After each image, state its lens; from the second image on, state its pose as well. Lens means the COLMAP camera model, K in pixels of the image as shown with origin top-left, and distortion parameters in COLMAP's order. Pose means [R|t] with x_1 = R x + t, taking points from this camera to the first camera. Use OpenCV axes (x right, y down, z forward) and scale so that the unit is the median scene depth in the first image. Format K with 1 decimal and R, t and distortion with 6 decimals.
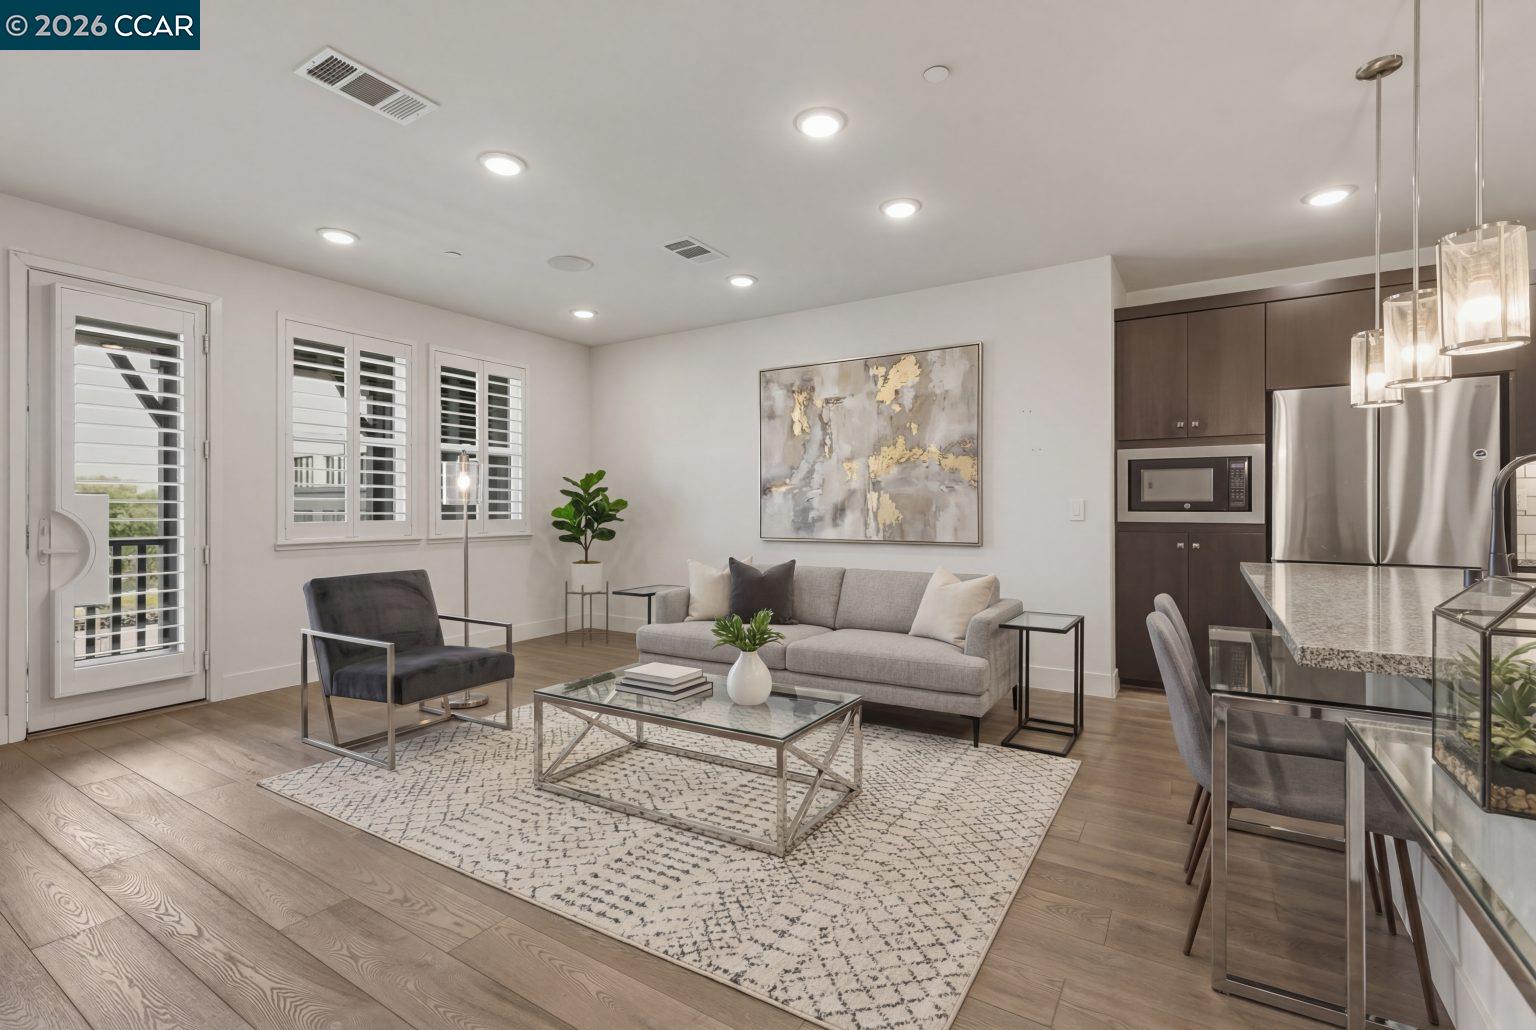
lens RADIAL K [[677.2, 0, 779.8], [0, 677.2, 500.0], [0, 0, 1]] dist [0.003660, -0.000043]
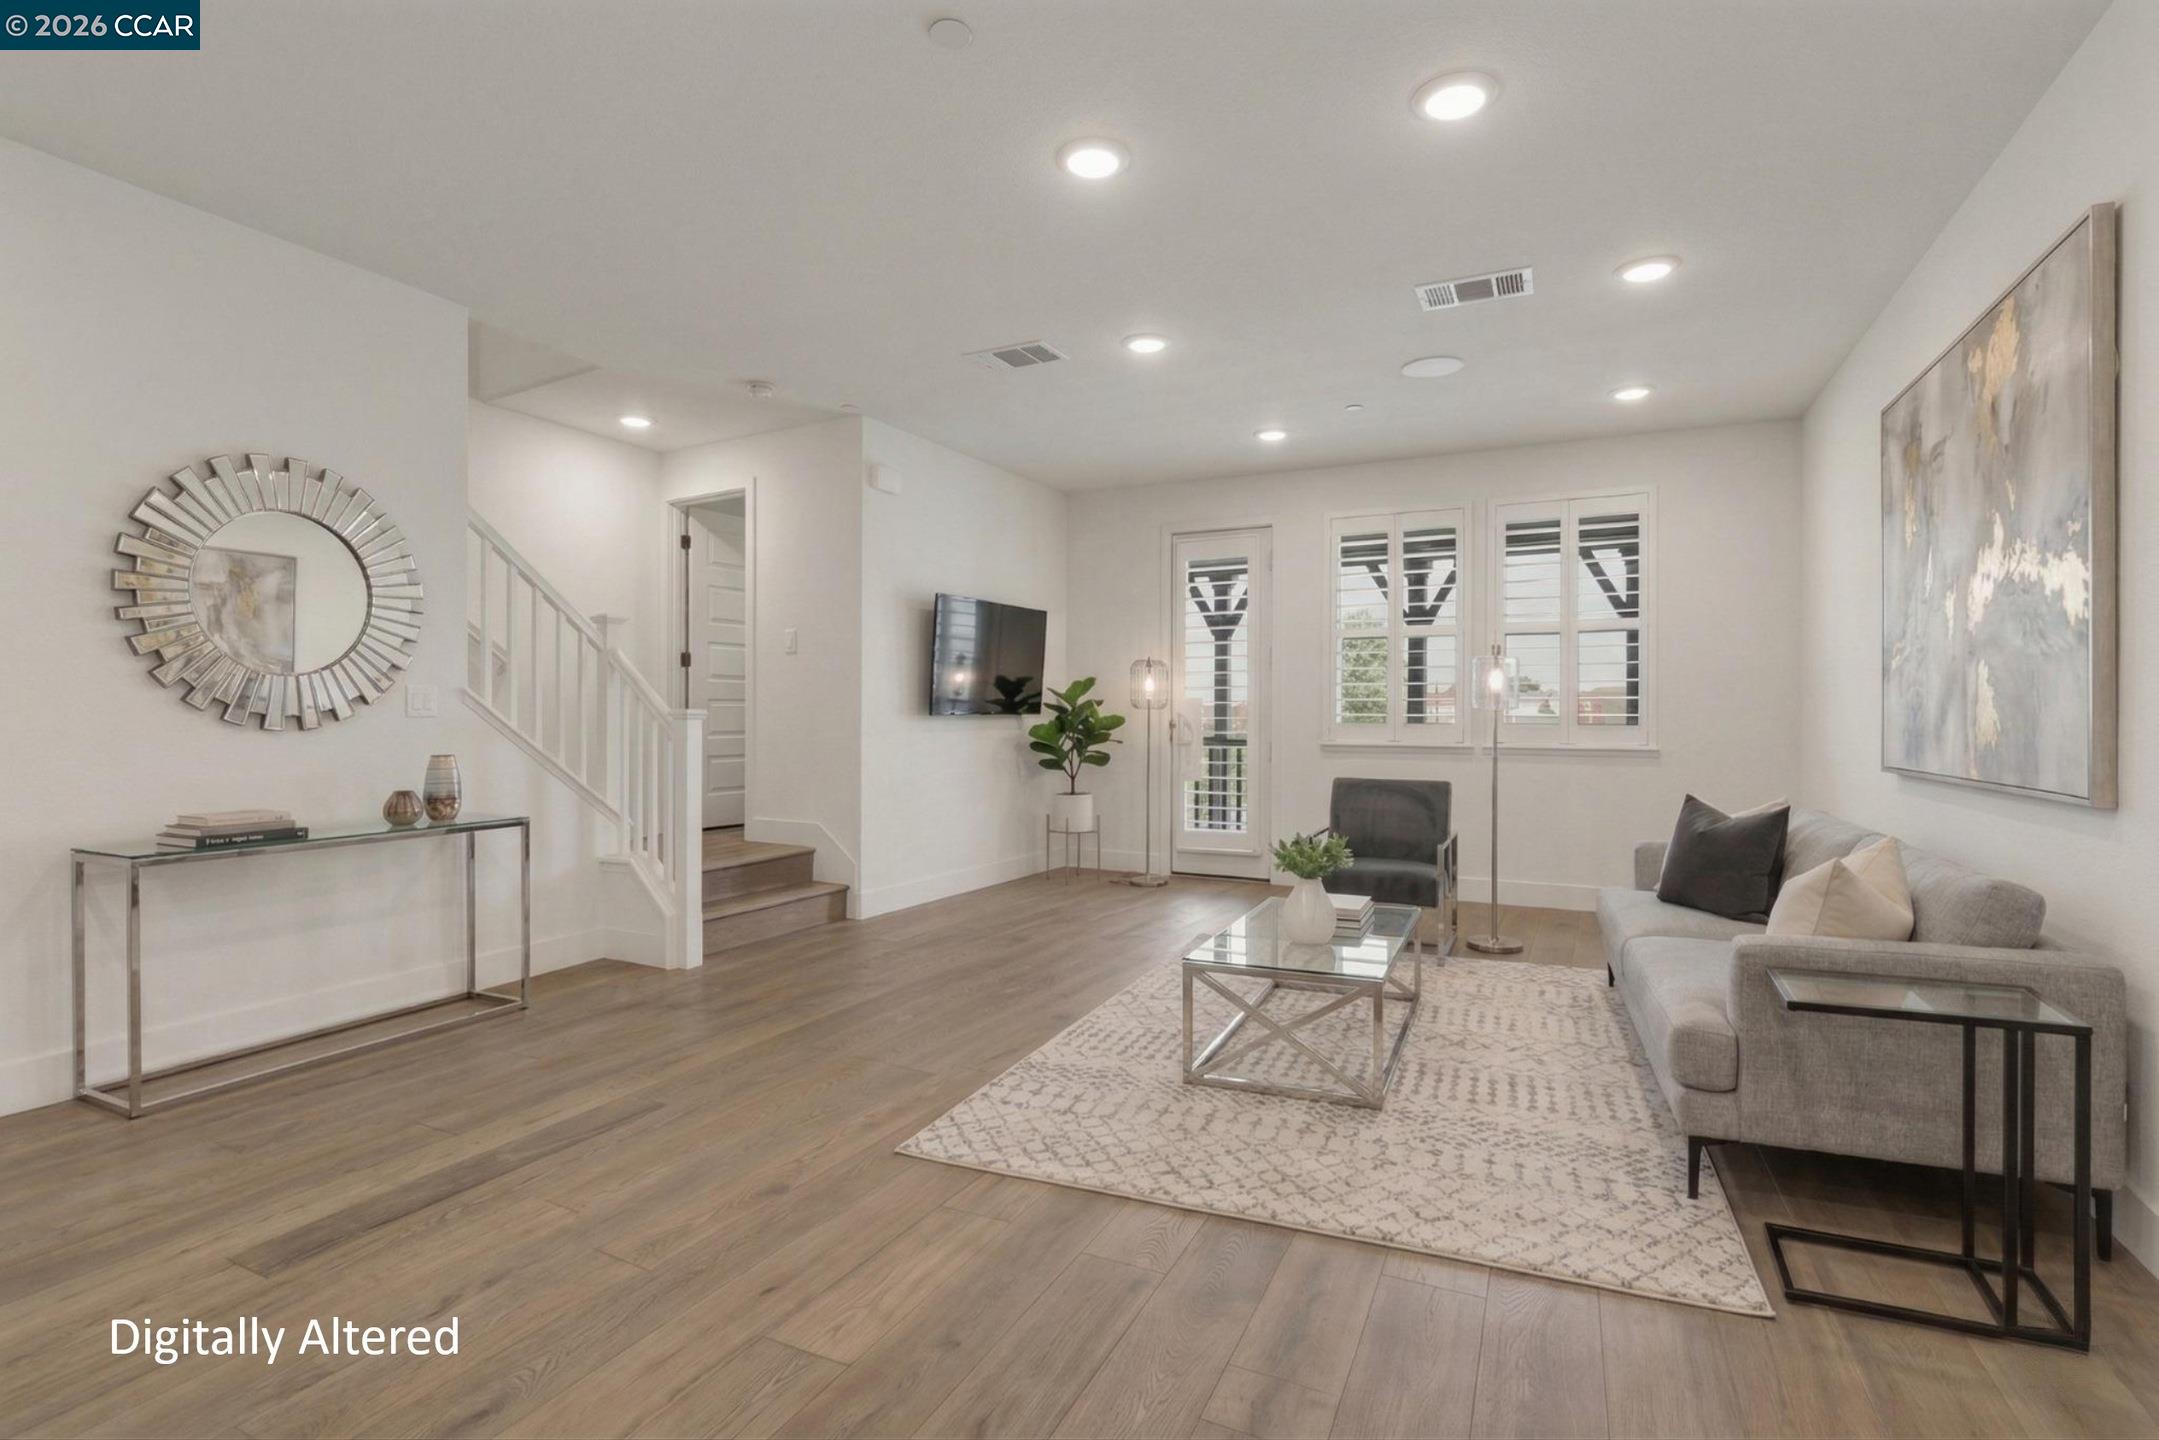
lens RADIAL K [[1027.1, 0, 1089.9], [0, 1027.1, 736.2], [0, 0, 1]] dist [0.001975, -0.000470]
pose [[0.100990, 0.018567, -0.994714, 0.753912], [0.007840, 0.999780, 0.019457, 0.020363], [0.994857, -0.009763, 0.100822, 0.521056]]
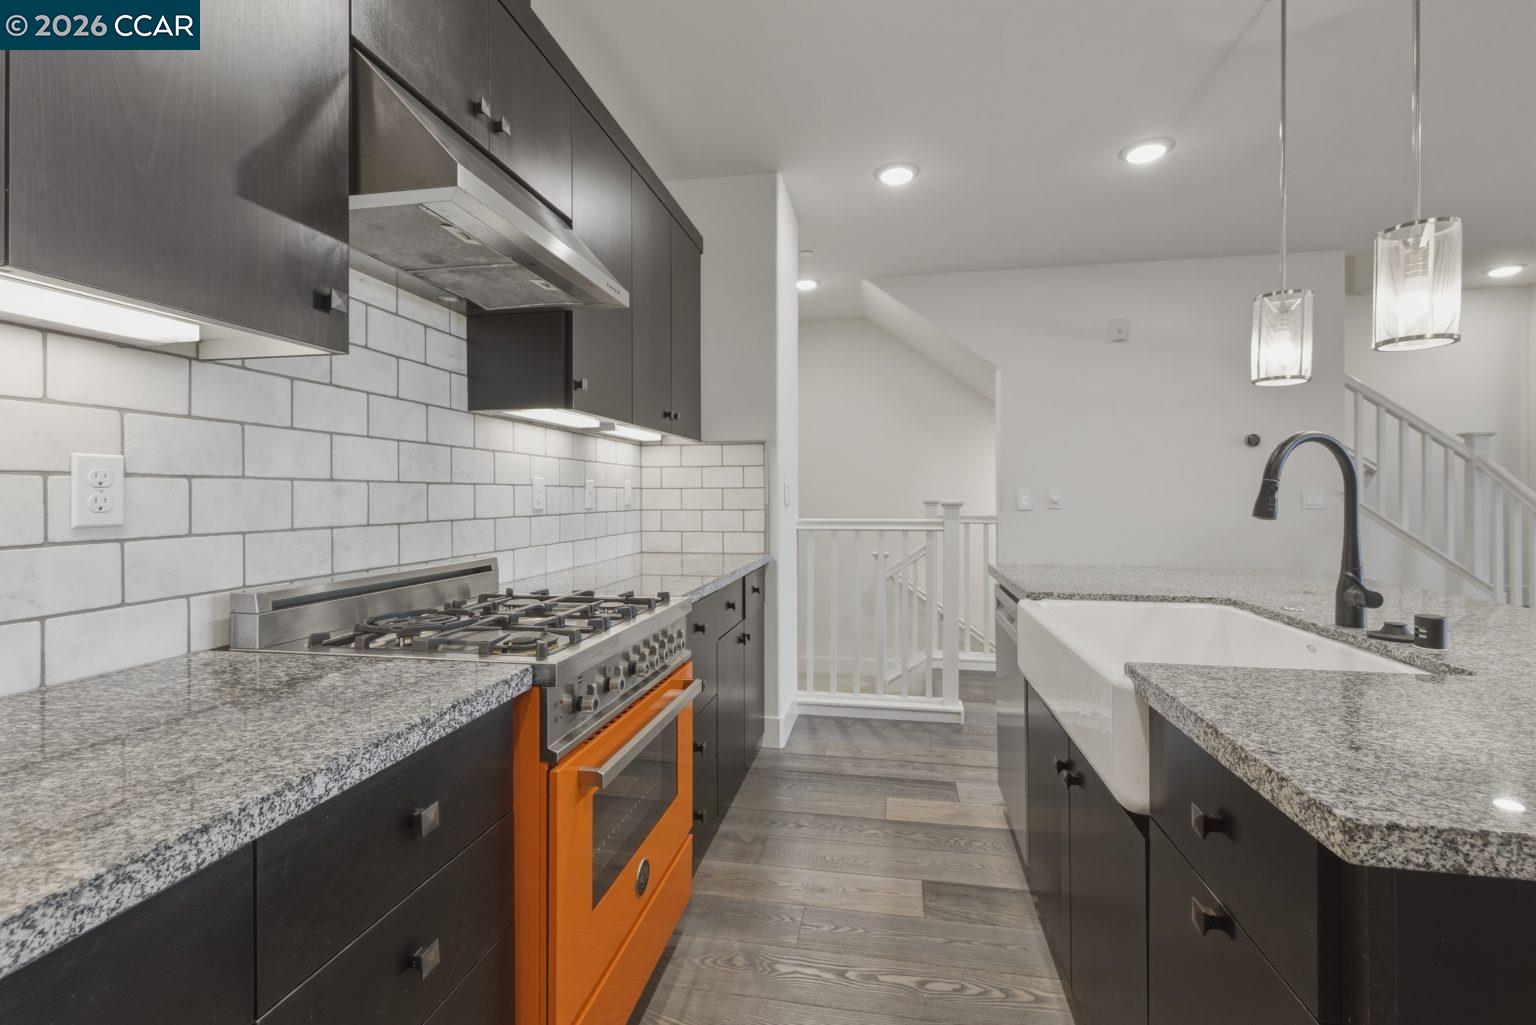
lens RADIAL K [[677.2, 0, 764.6], [0, 677.2, 497.9], [0, 0, 1]] dist [0.003660, -0.000043]
pose [[-0.930622, 0.004425, -0.365956, 0.872145], [0.007596, 0.999945, -0.007225, -0.002071], [0.365904, -0.009504, -0.930604, 0.644005]]
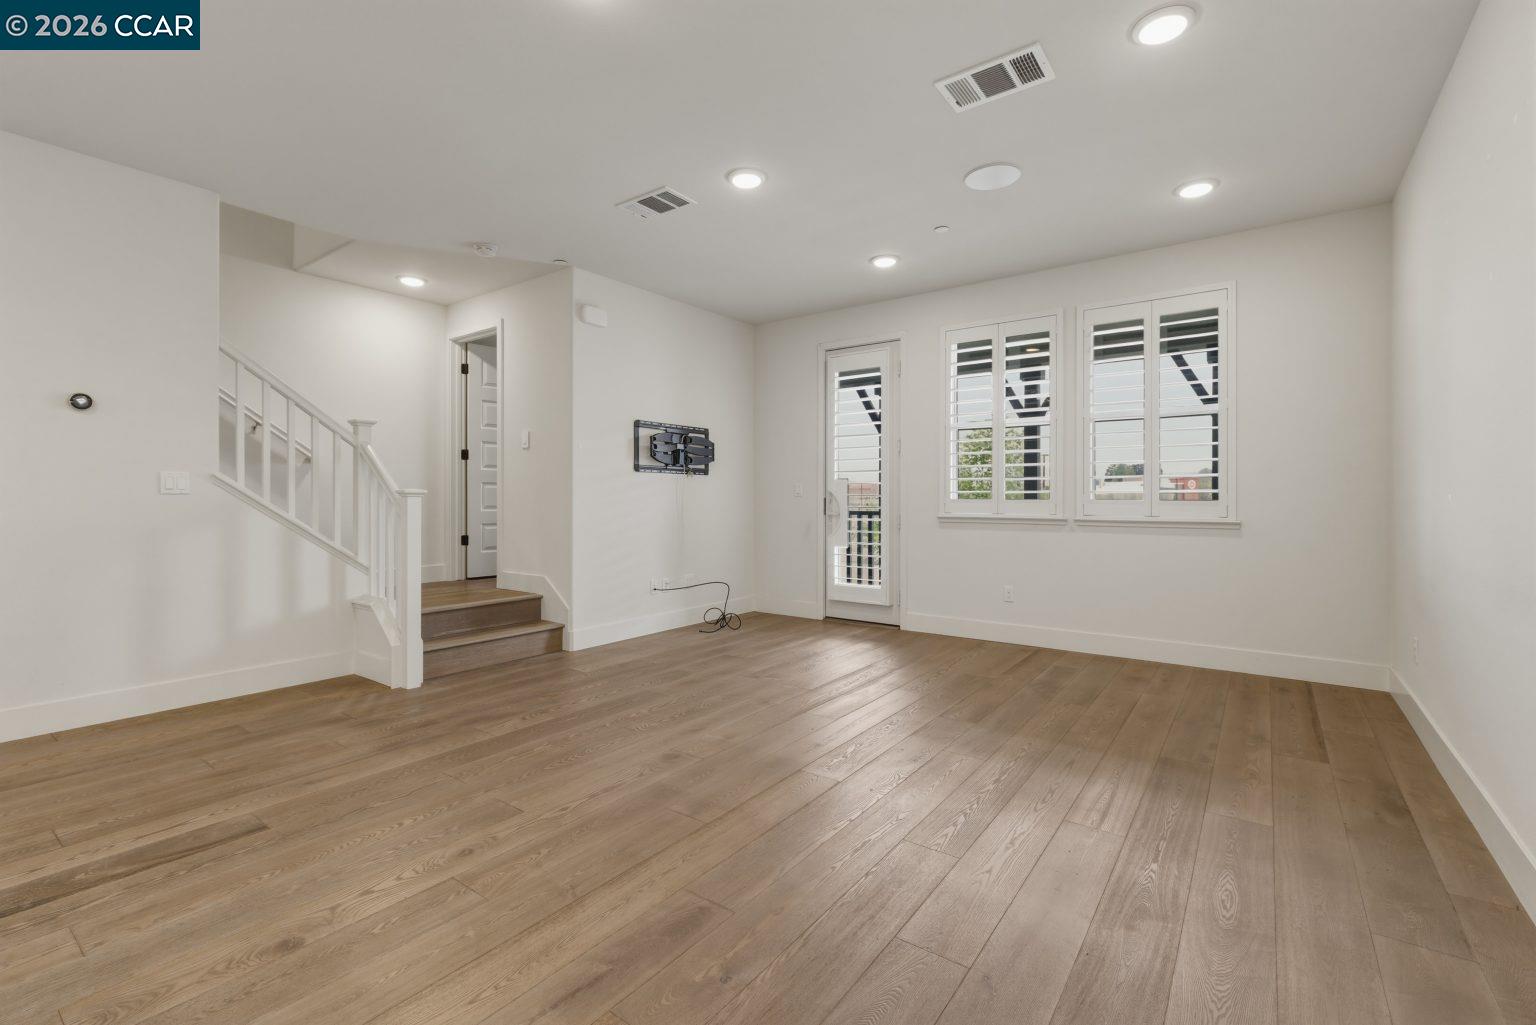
lens RADIAL K [[677.2, 0, 777.6], [0, 677.2, 501.0], [0, 0, 1]] dist [0.003660, -0.000043]
pose [[-0.066089, 0.005243, -0.997800, 0.512301], [0.012330, 0.999914, 0.004438, 0.027890], [0.997738, -0.012010, -0.066148, 0.796168]]
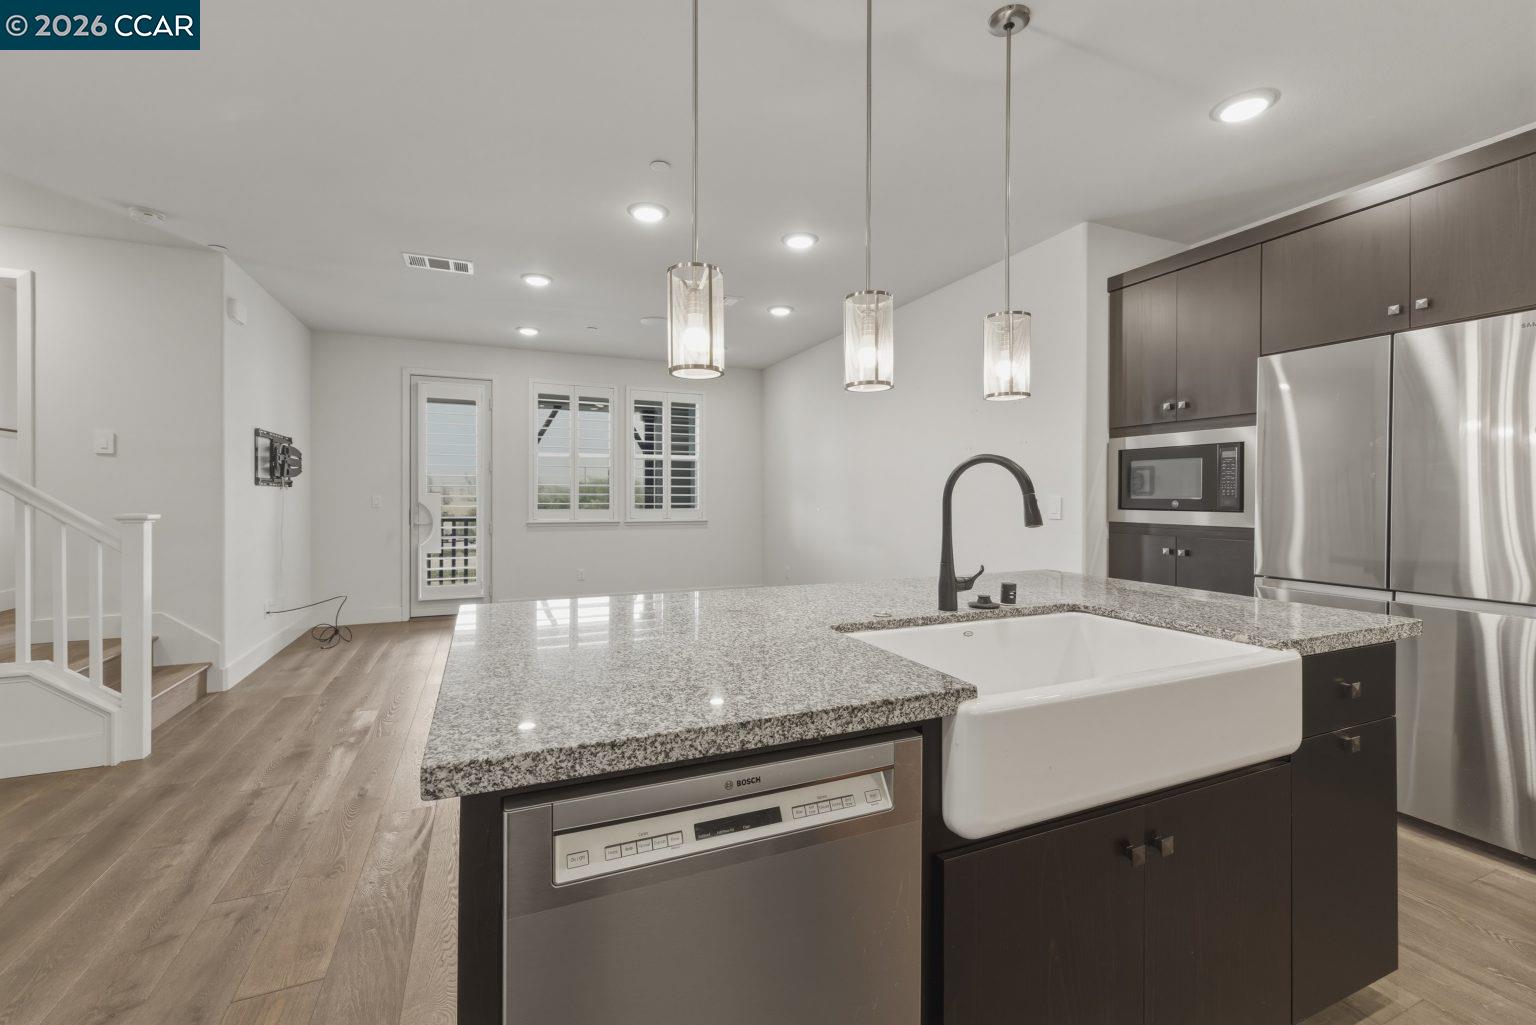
lens RADIAL K [[642.4, 0, 772.9], [0, 642.4, 494.6], [0, 0, 1]] dist [0.002672, 0.000005]
pose [[0.822466, 0.000343, -0.568814, 0.619135], [0.004725, 0.999961, 0.007435, -0.010751], [0.568794, -0.008803, 0.822433, 0.070576]]
